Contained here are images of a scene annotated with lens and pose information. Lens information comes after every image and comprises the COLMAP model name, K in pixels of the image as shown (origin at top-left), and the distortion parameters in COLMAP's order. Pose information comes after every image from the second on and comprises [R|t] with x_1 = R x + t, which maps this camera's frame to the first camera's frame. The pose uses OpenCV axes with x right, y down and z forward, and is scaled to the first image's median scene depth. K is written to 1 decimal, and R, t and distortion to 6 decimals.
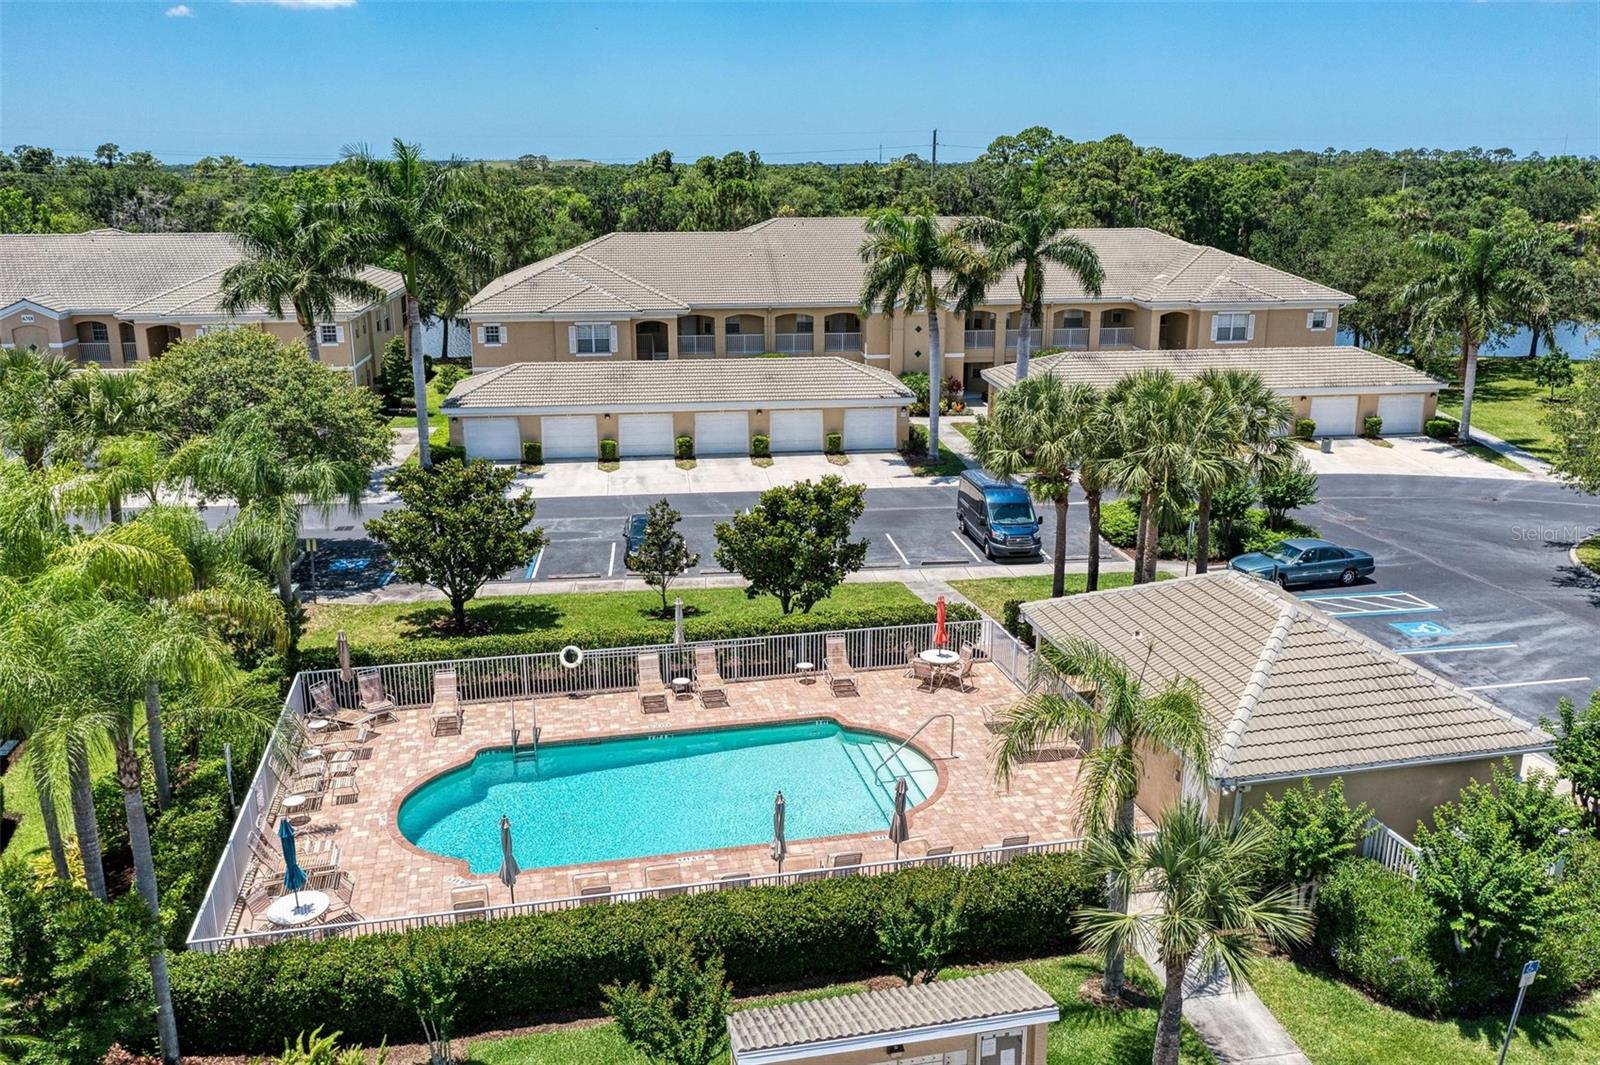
lens RADIAL K [[1317.0, 0, 801.3], [0, 1317.0, 525.2], [0, 0, 1]] dist [-0.007726, 0.006976]
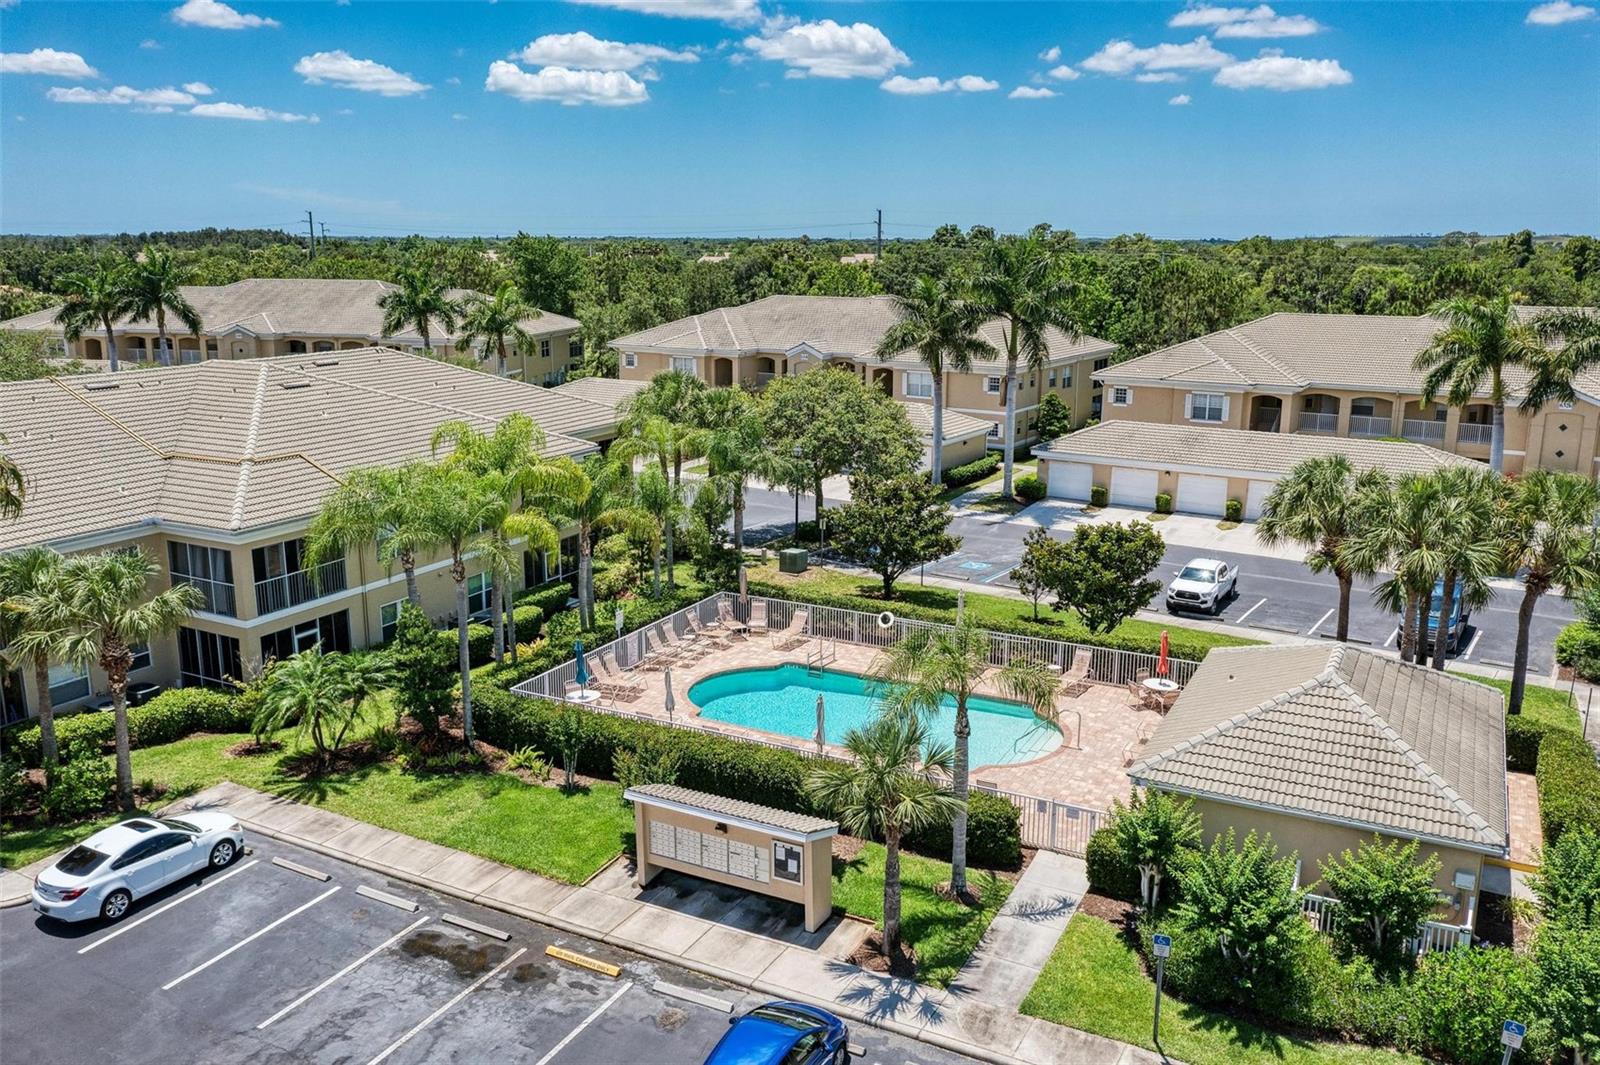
lens RADIAL K [[1317.0, 0, 801.0], [0, 1317.0, 535.4], [0, 0, 1]] dist [-0.007726, 0.006976]
pose [[0.756879, 0.145956, -0.637049, 0.380073], [-0.174326, 0.984515, 0.018449, 0.003399], [0.629877, 0.097091, 0.770602, -0.061728]]
